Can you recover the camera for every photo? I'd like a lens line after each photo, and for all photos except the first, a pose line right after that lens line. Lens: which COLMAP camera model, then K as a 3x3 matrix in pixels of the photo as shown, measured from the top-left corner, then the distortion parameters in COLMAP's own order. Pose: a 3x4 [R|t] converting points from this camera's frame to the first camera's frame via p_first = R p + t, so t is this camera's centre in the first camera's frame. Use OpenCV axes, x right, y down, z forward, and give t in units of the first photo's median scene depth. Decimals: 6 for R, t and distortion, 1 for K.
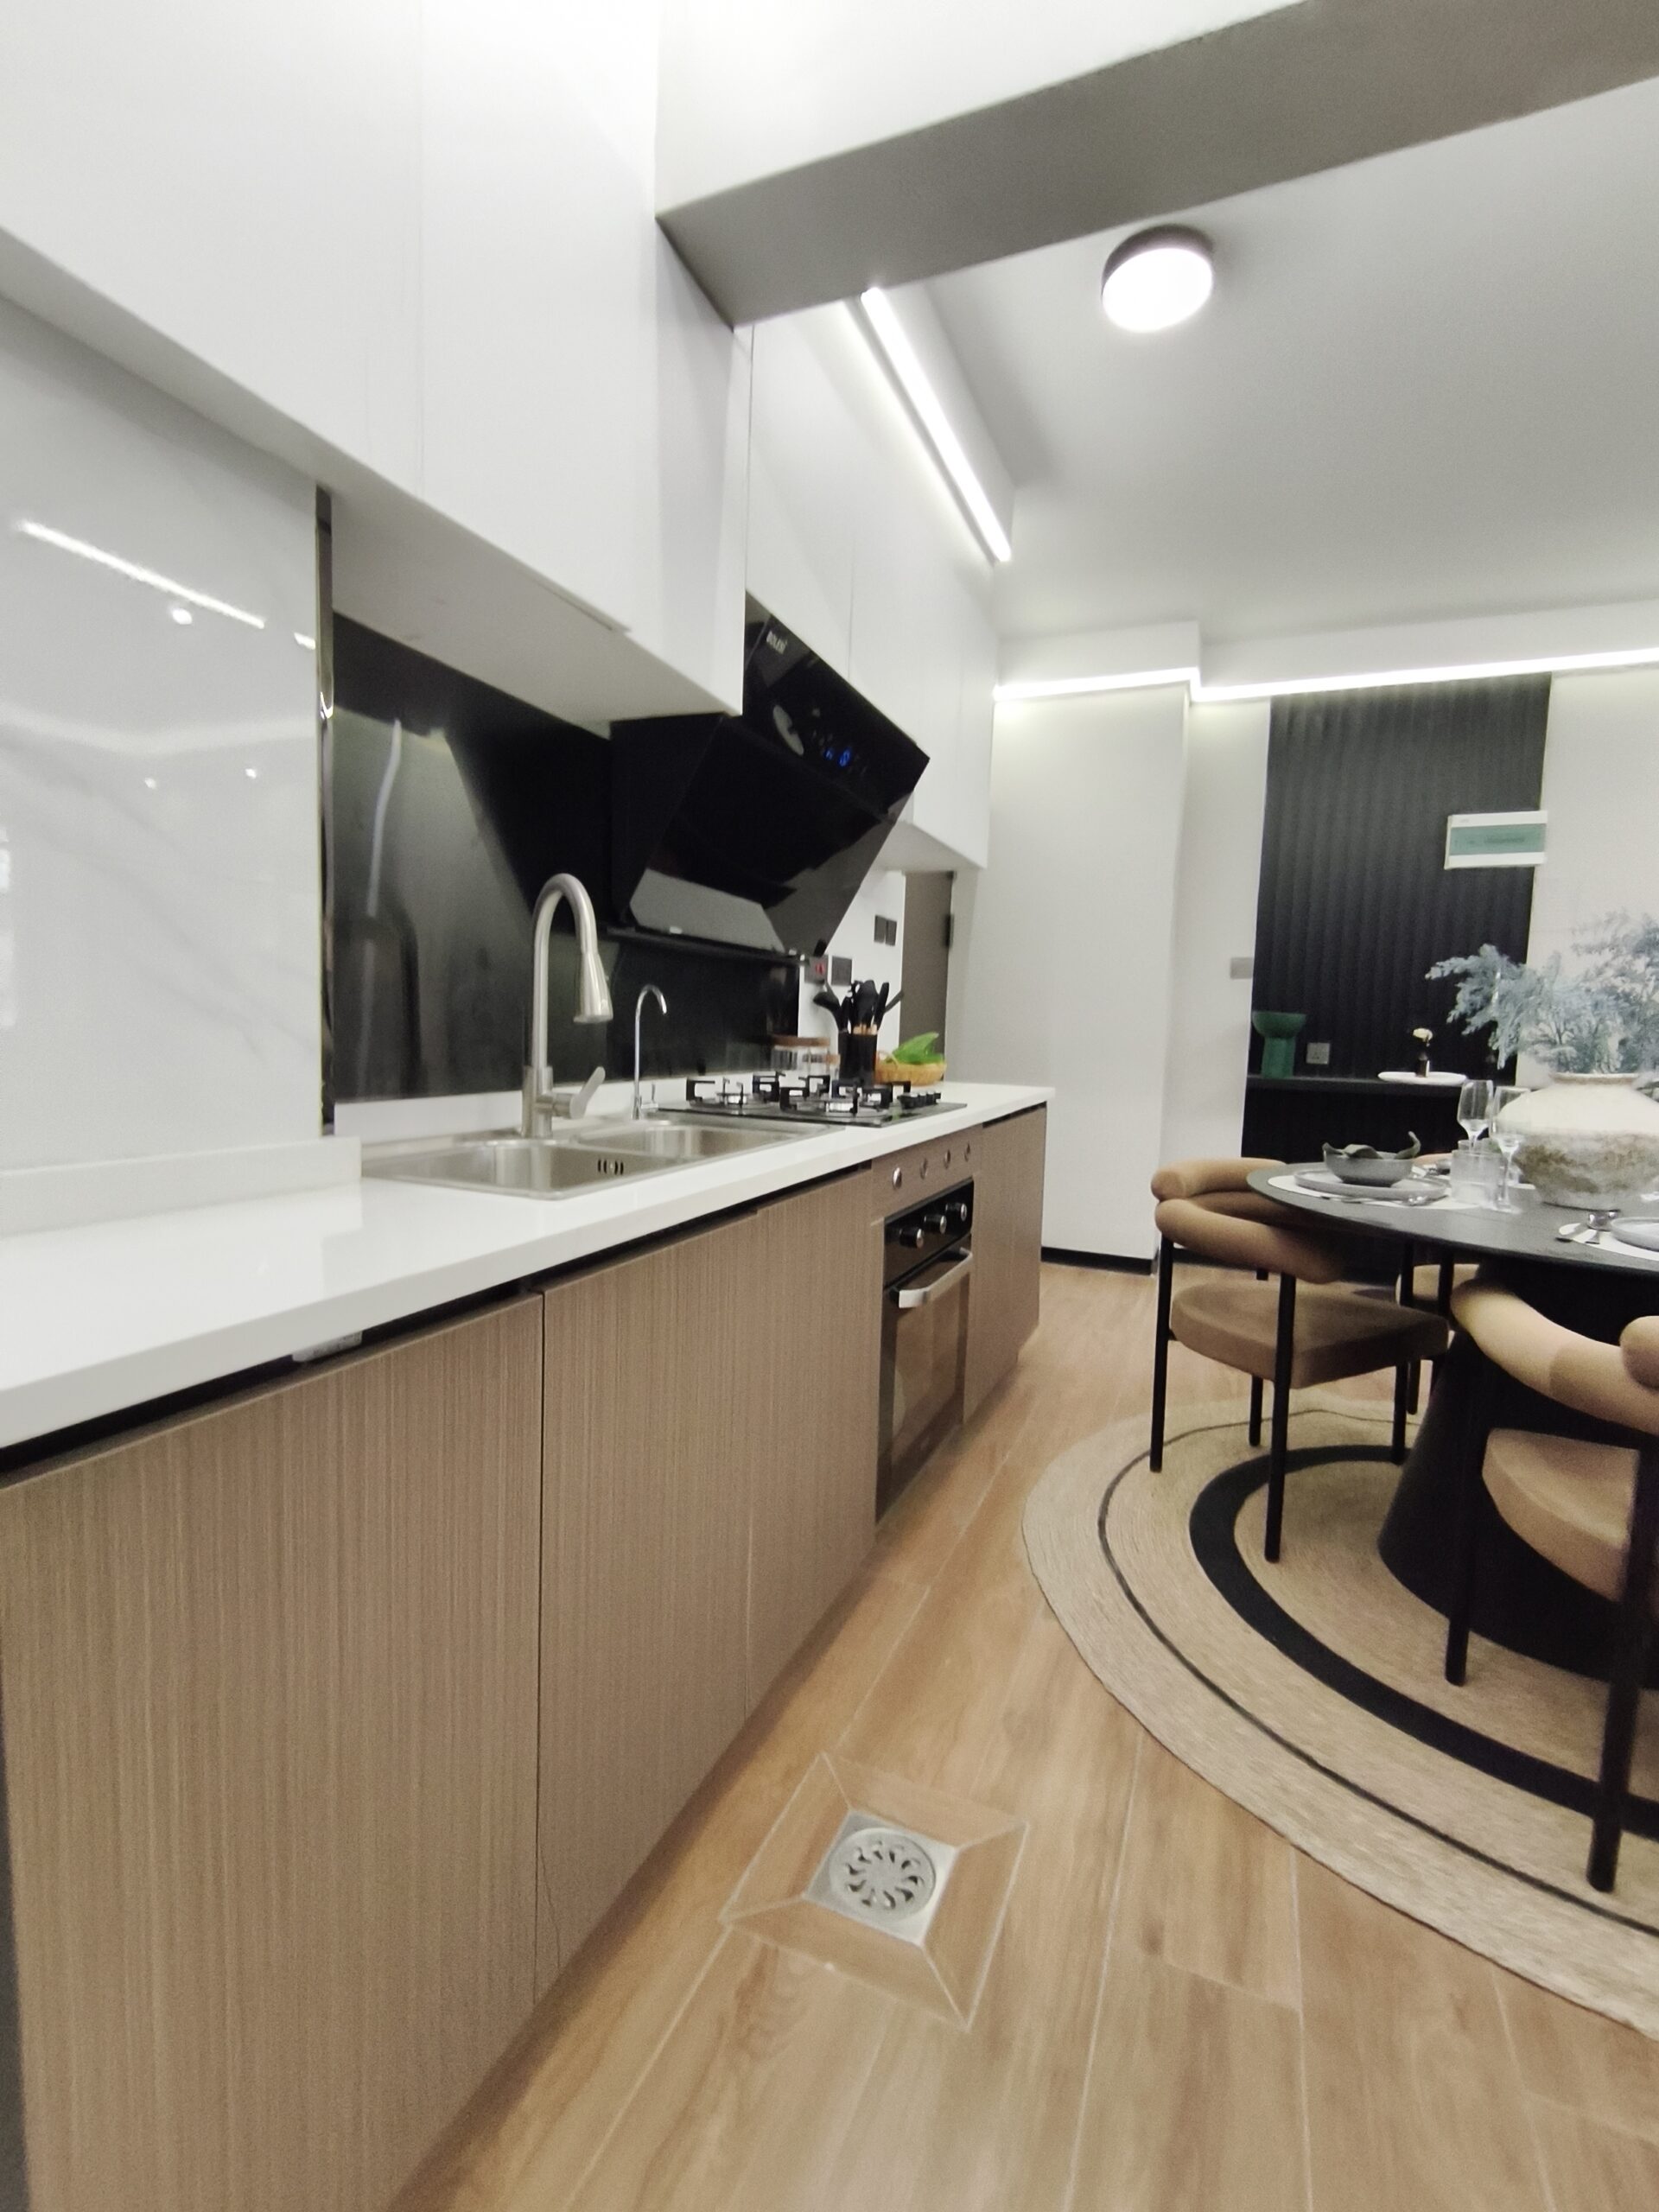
lens RADIAL K [[967.5, 0, 823.6], [0, 967.5, 1077.1], [0, 0, 1]] dist [-0.002460, 0.001252]
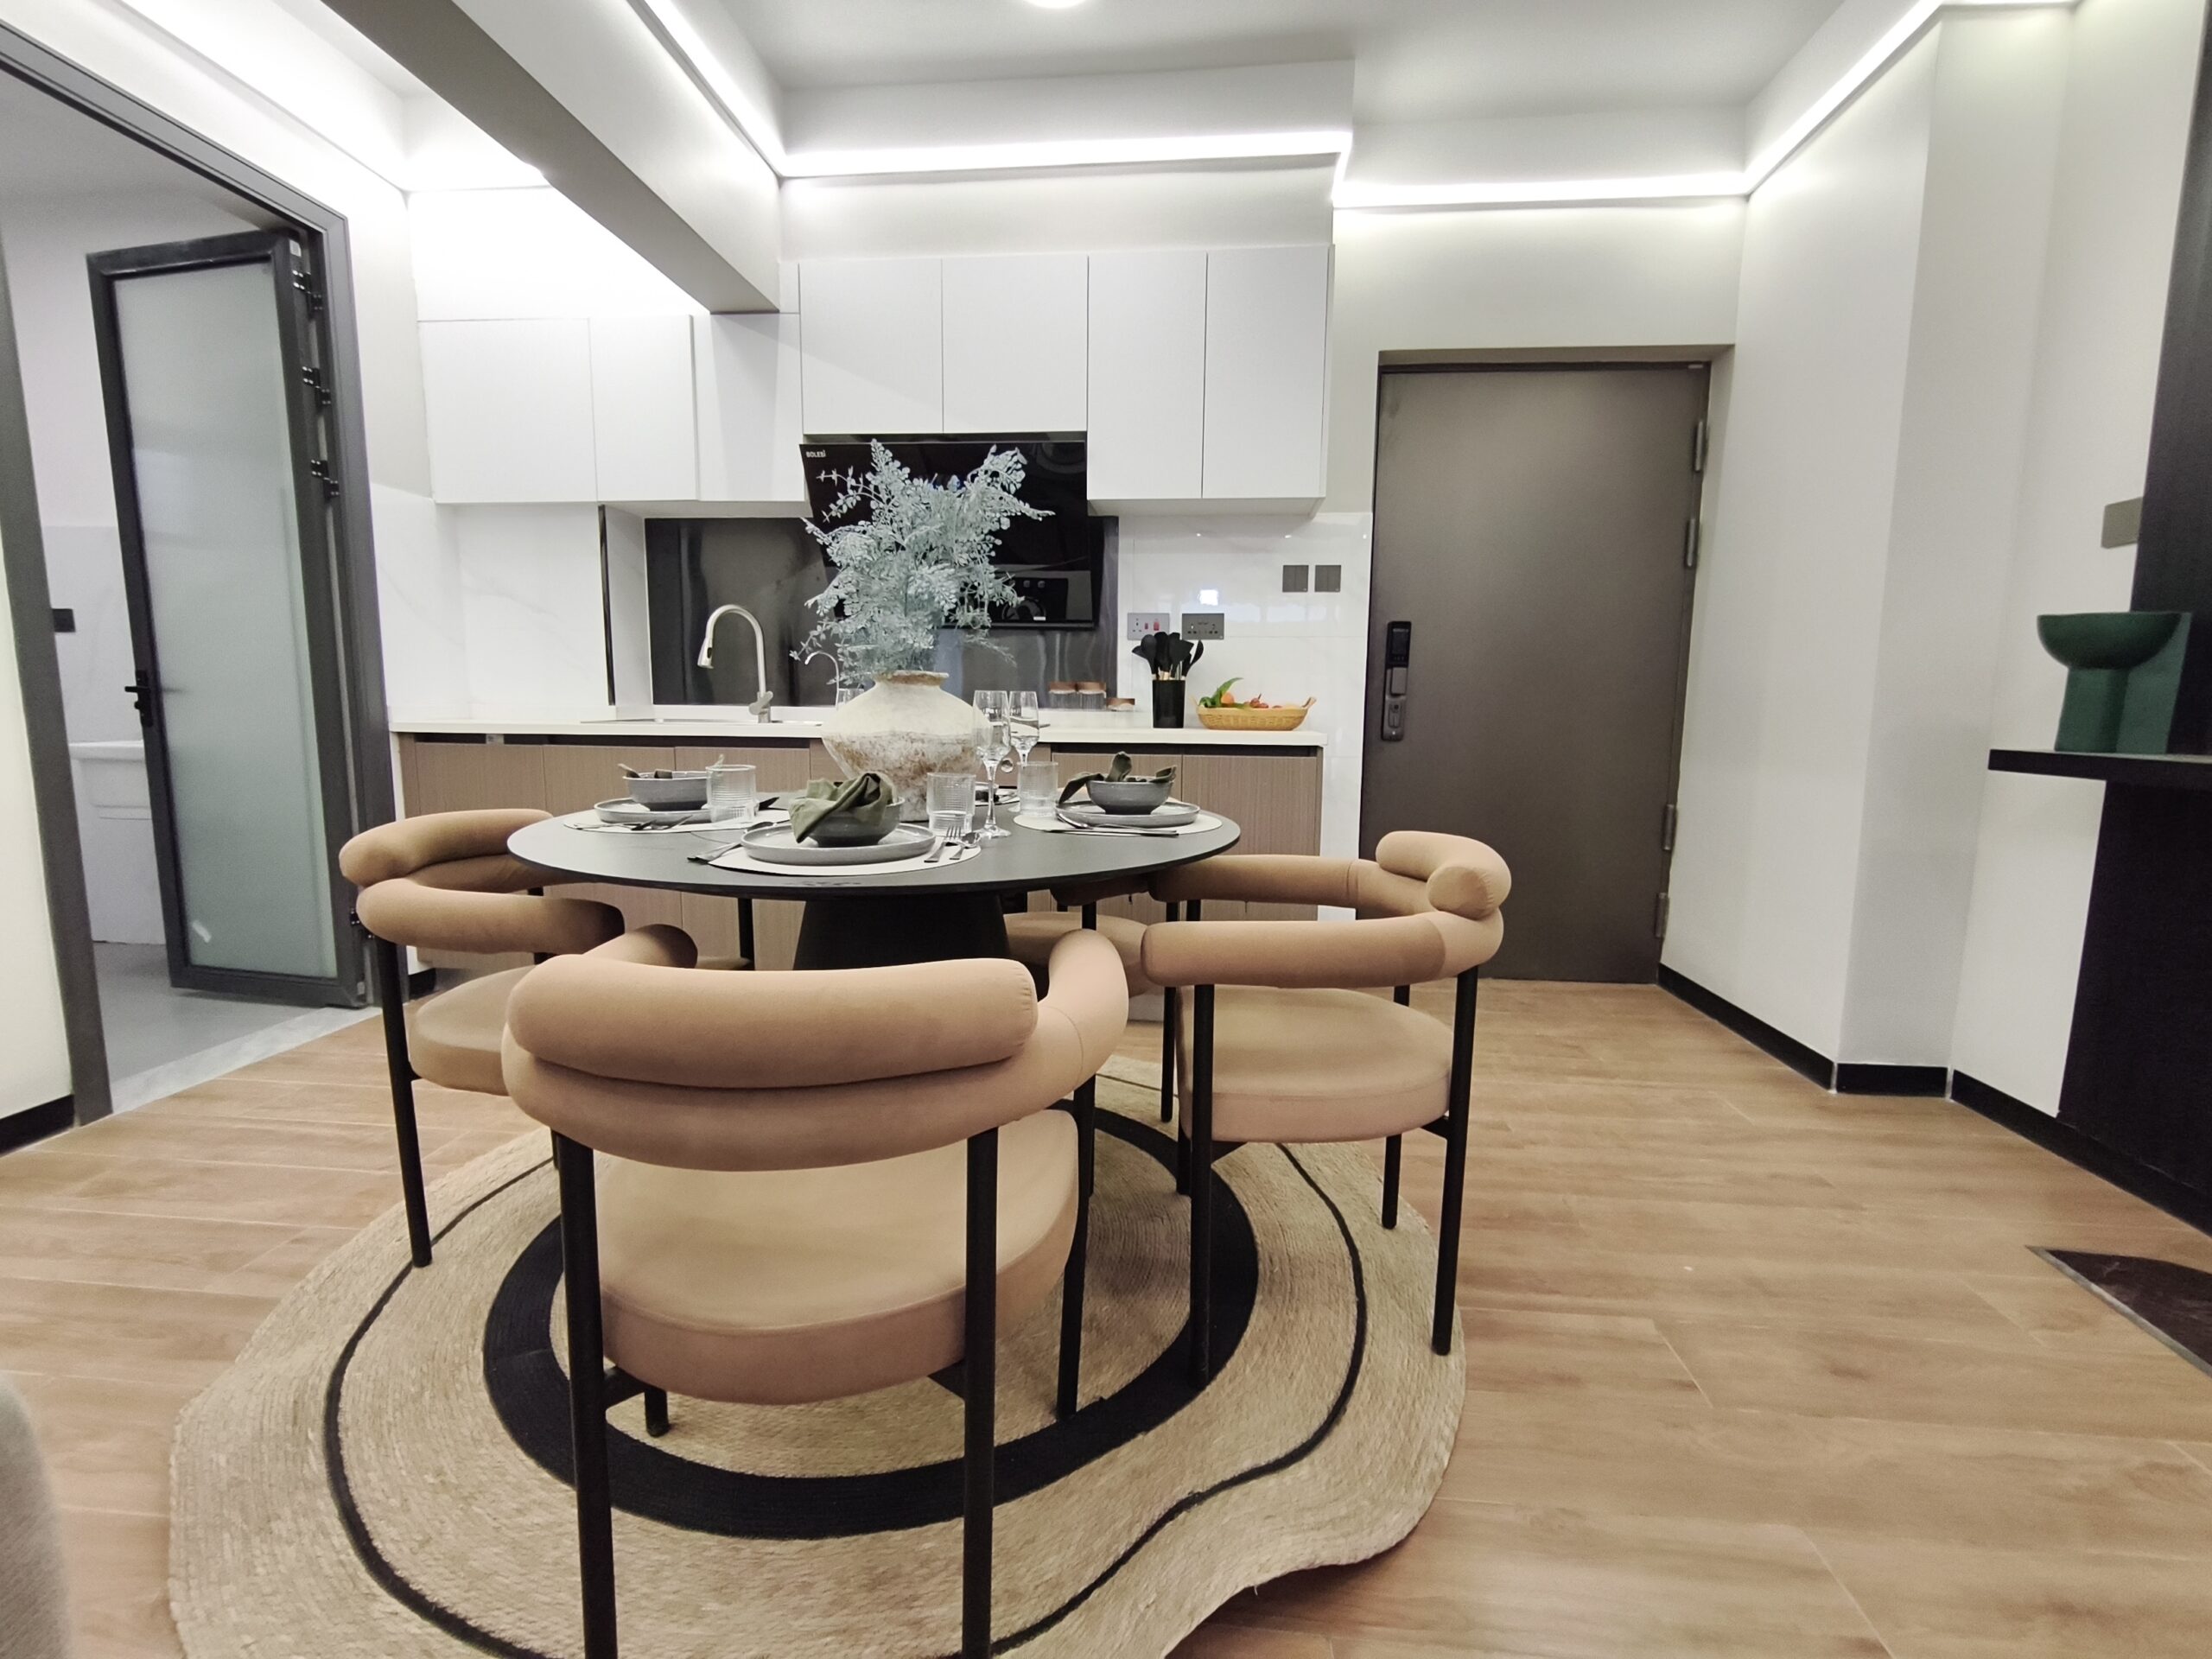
lens RADIAL K [[967.5, 0, 1112.6], [0, 967.5, 822.7], [0, 0, 1]] dist [-0.002460, 0.001252]
pose [[0.321467, 0.080369, -0.943504, 1.128940], [-0.061676, 0.996053, 0.063831, 0.055968], [0.944910, 0.037672, 0.325155, 0.561804]]
